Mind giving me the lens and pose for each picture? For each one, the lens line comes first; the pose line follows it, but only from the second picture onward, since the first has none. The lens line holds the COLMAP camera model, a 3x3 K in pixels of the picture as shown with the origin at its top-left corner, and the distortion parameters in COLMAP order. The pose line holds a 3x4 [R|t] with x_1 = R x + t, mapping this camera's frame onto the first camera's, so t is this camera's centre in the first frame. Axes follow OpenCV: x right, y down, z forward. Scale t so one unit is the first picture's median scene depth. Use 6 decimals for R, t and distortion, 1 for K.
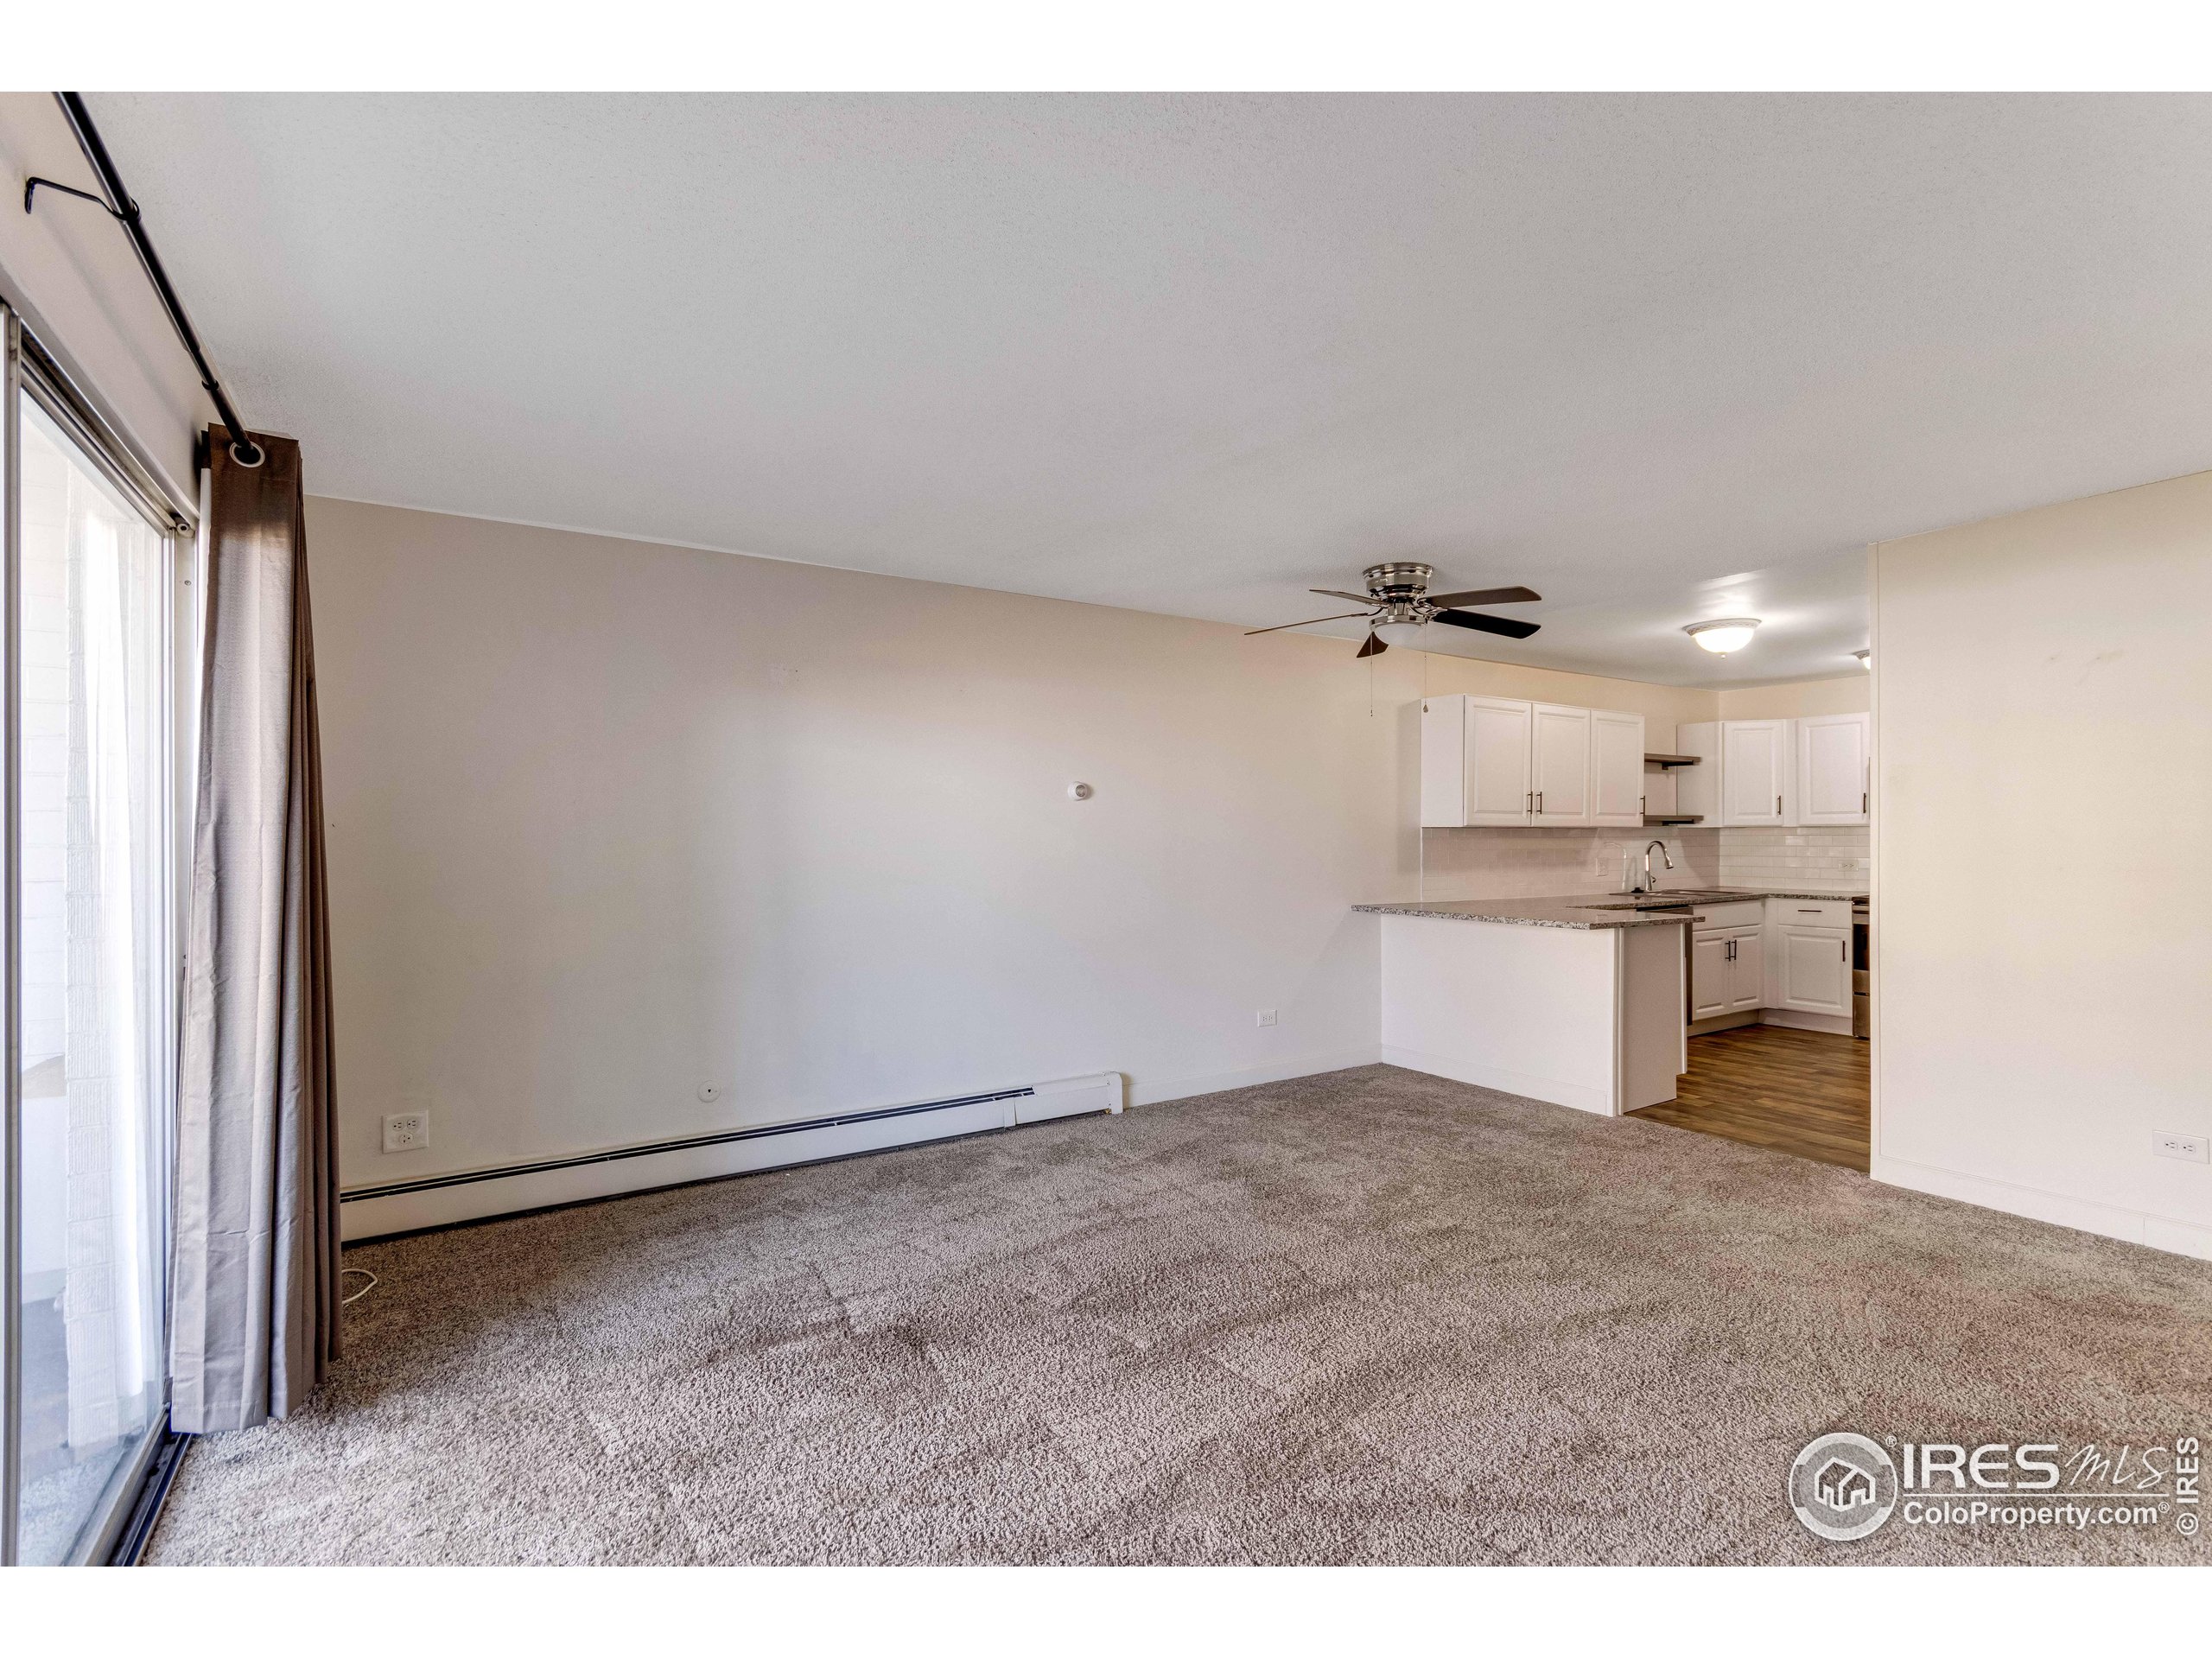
lens RADIAL K [[1041.3, 0, 1113.6], [0, 1041.3, 836.2], [0, 0, 1]] dist [0.002463, 0.001270]
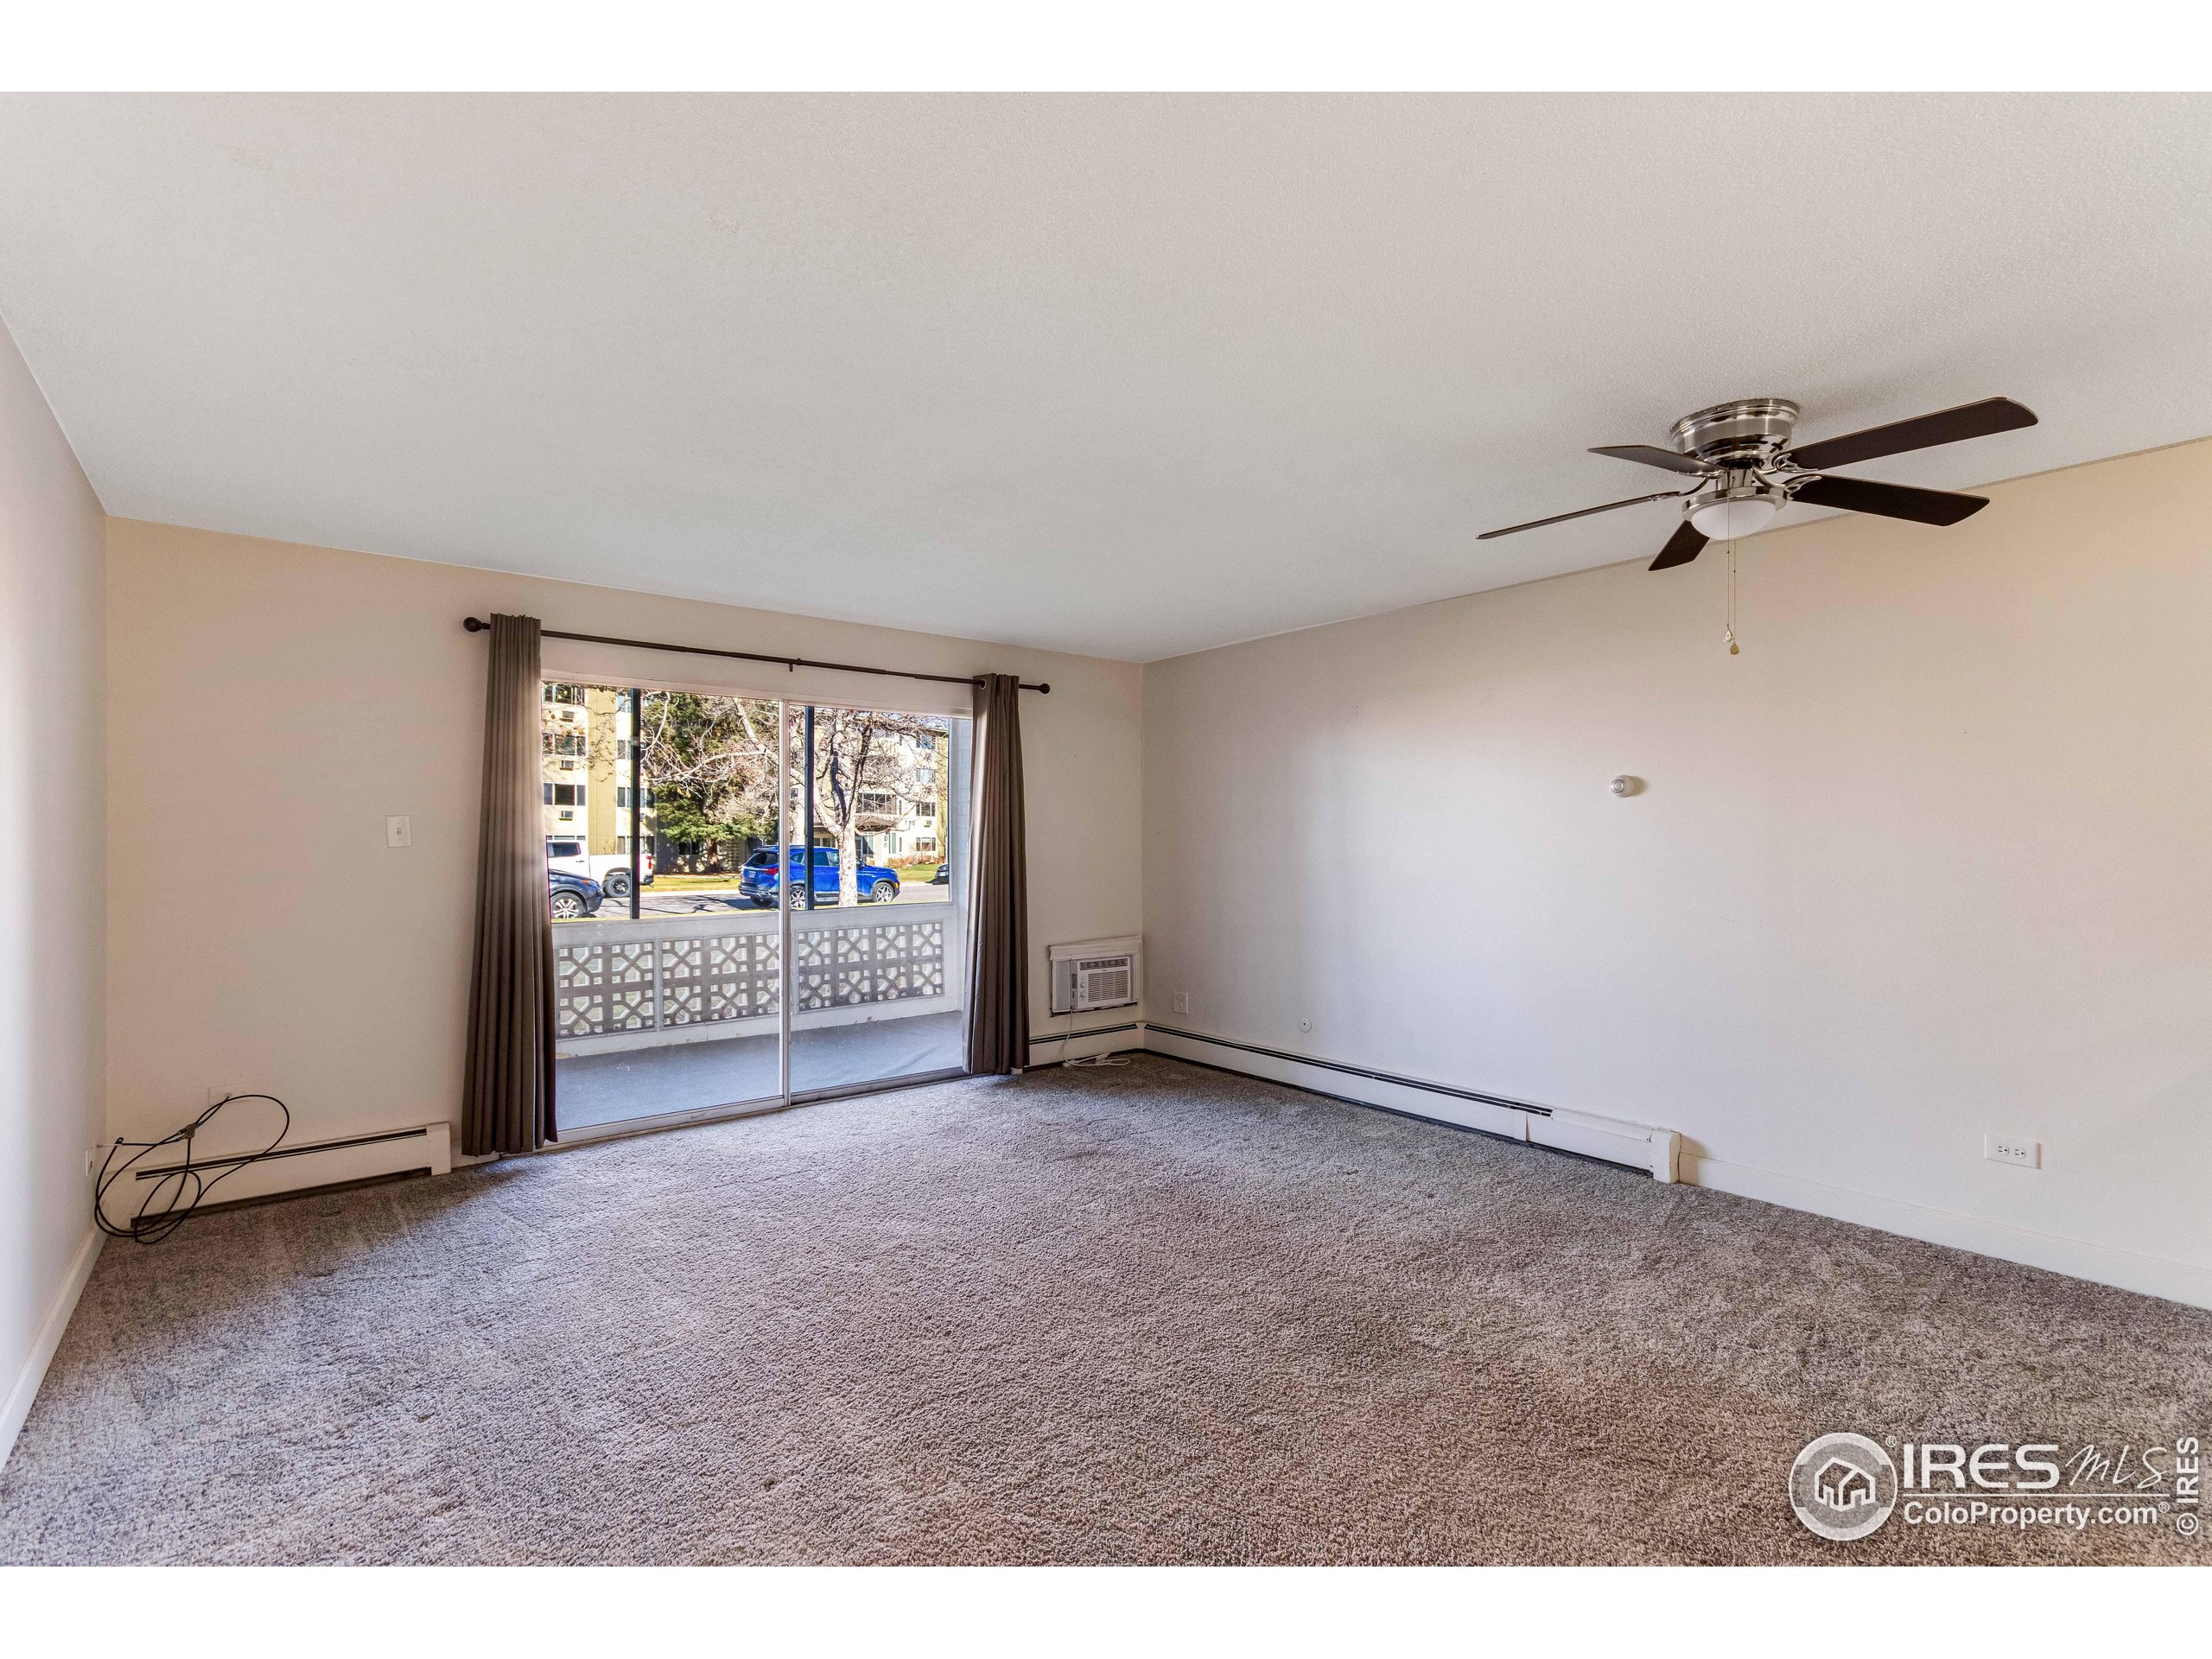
lens RADIAL K [[1019.1, 0, 1106.2], [0, 1019.1, 851.1], [0, 0, 1]] dist [0.017492, 0.000342]
pose [[0.092894, 0.014382, -0.995572, 0.525713], [0.001480, 0.999893, 0.014582, -0.001611], [0.995675, -0.002828, 0.092862, 0.349098]]
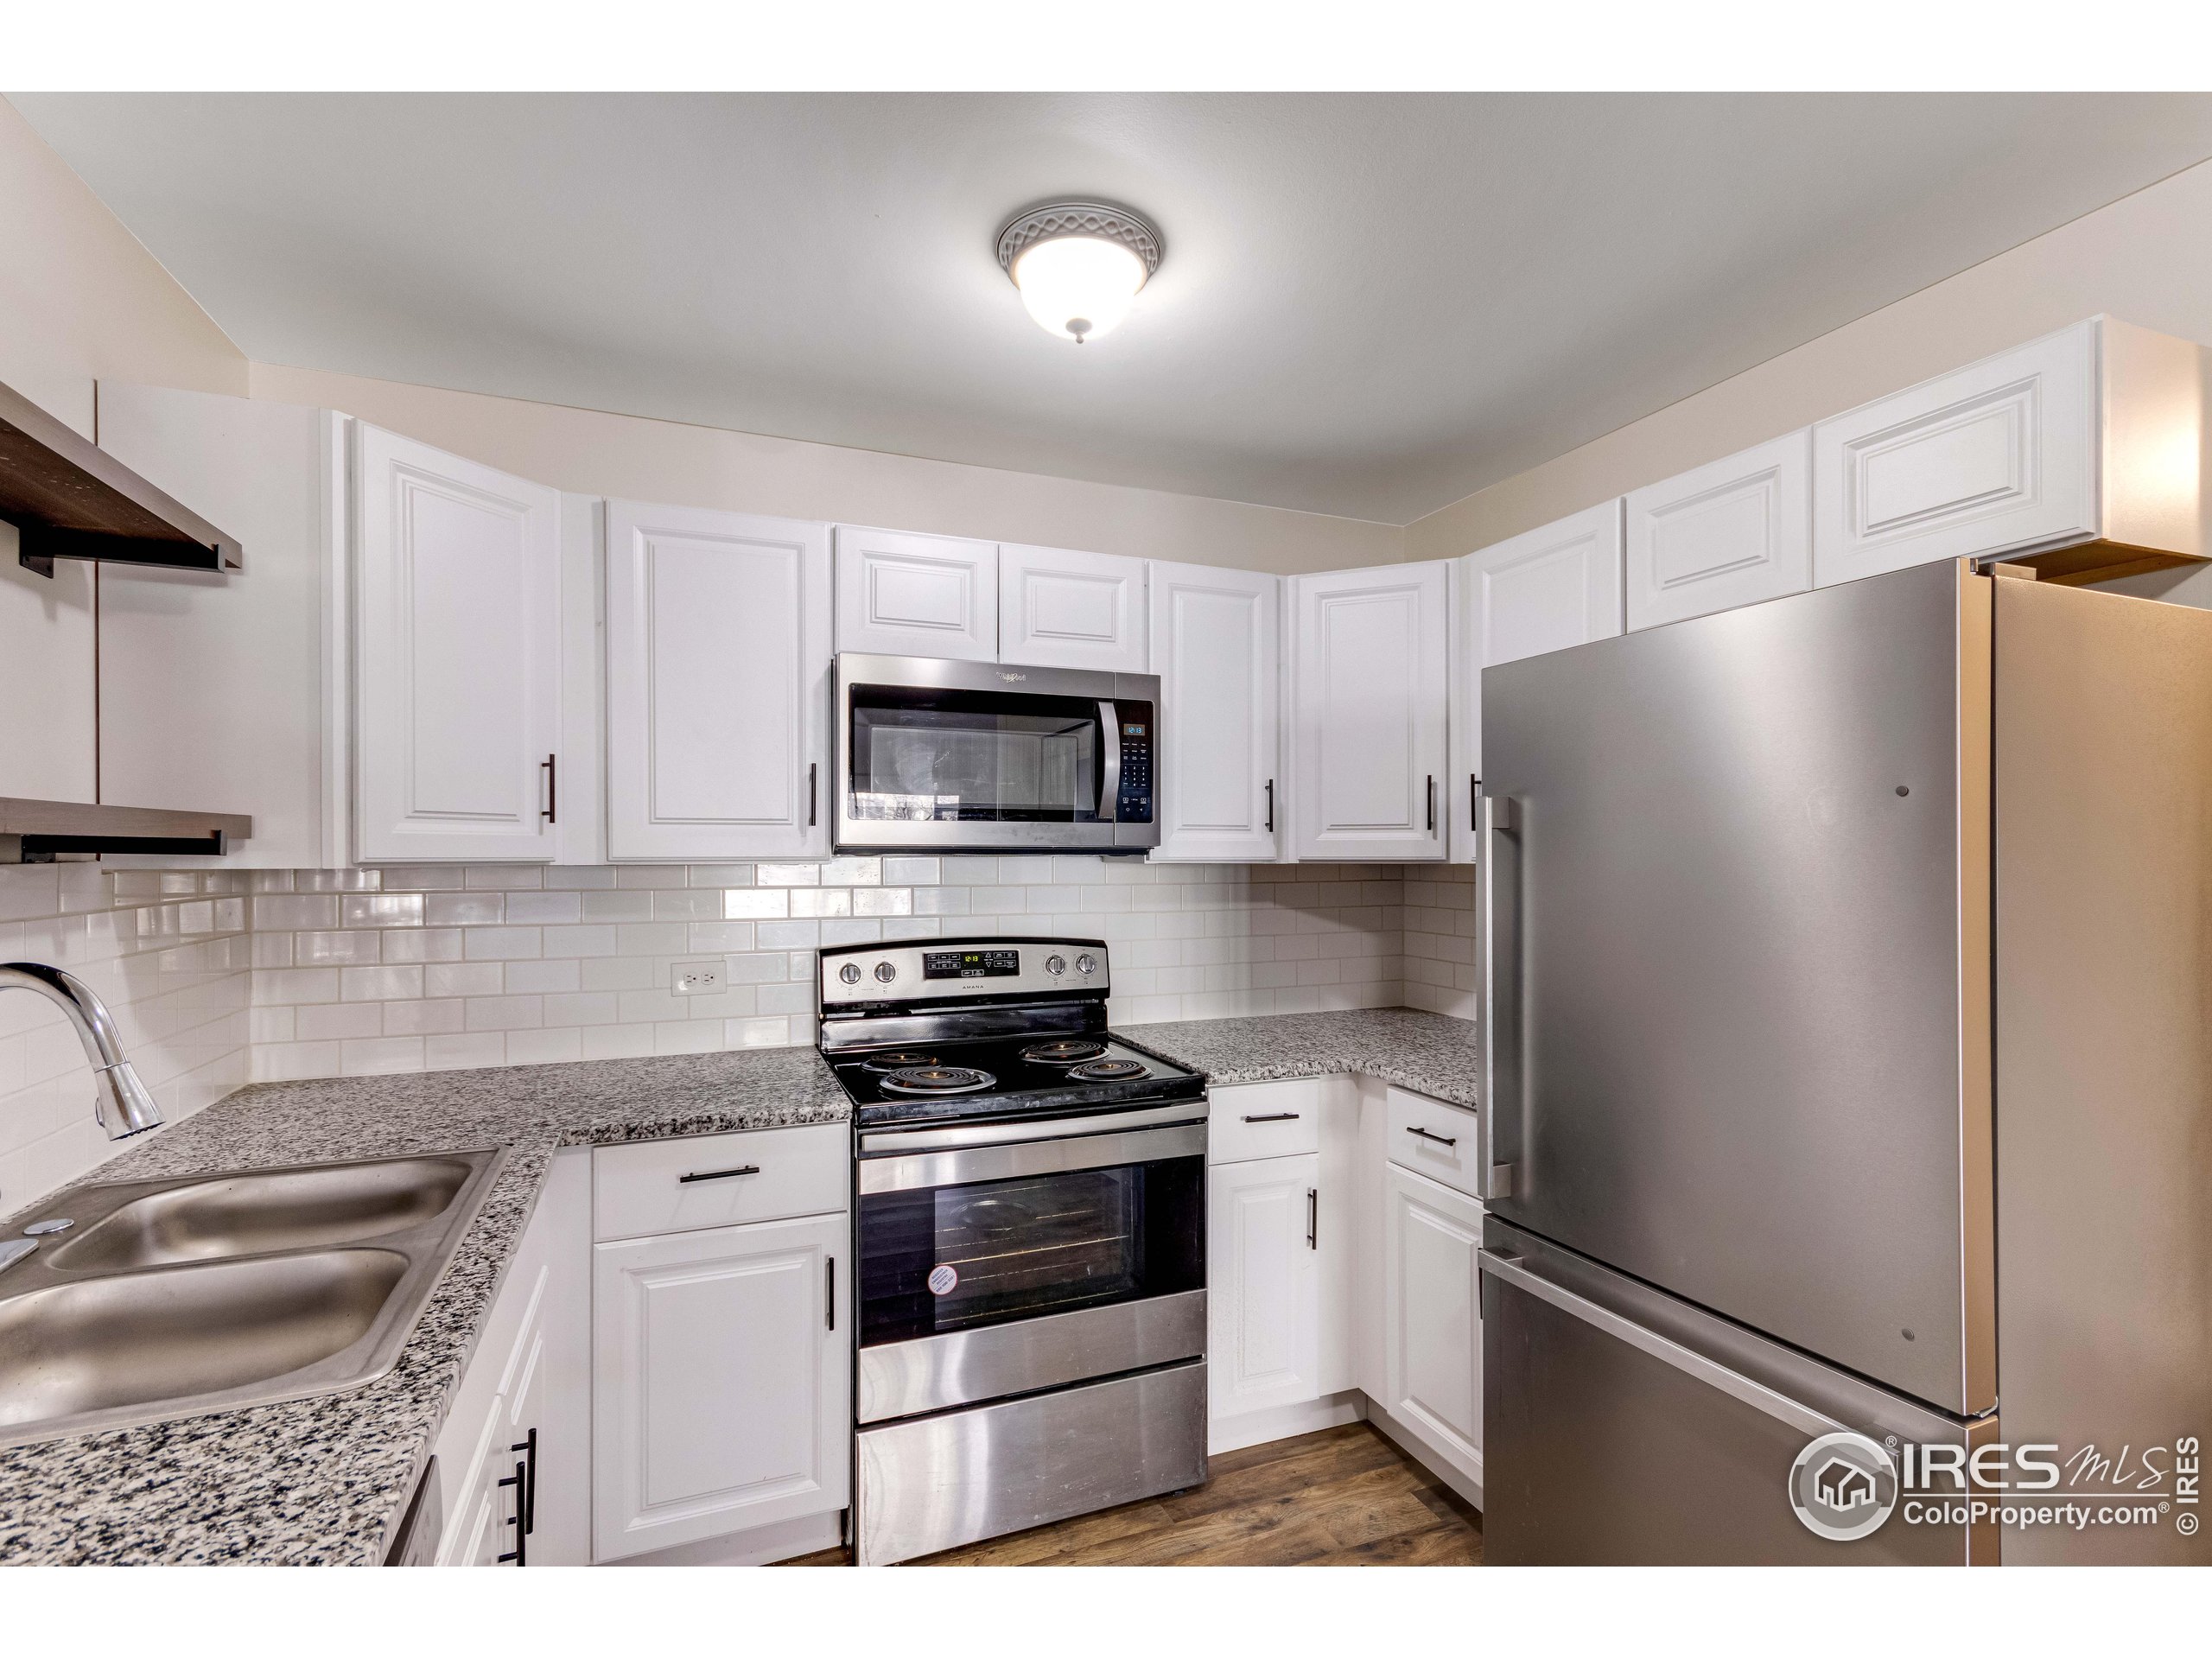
lens RADIAL K [[1043.6, 0, 1108.2], [0, 1043.6, 854.5], [0, 0, 1]] dist [0.000378, 0.002184]
pose [[0.197289, 0.004183, 0.980336, 0.415939], [-0.003846, 0.999987, -0.003493, -0.012589], [-0.980338, -0.003081, 0.197303, 0.844355]]
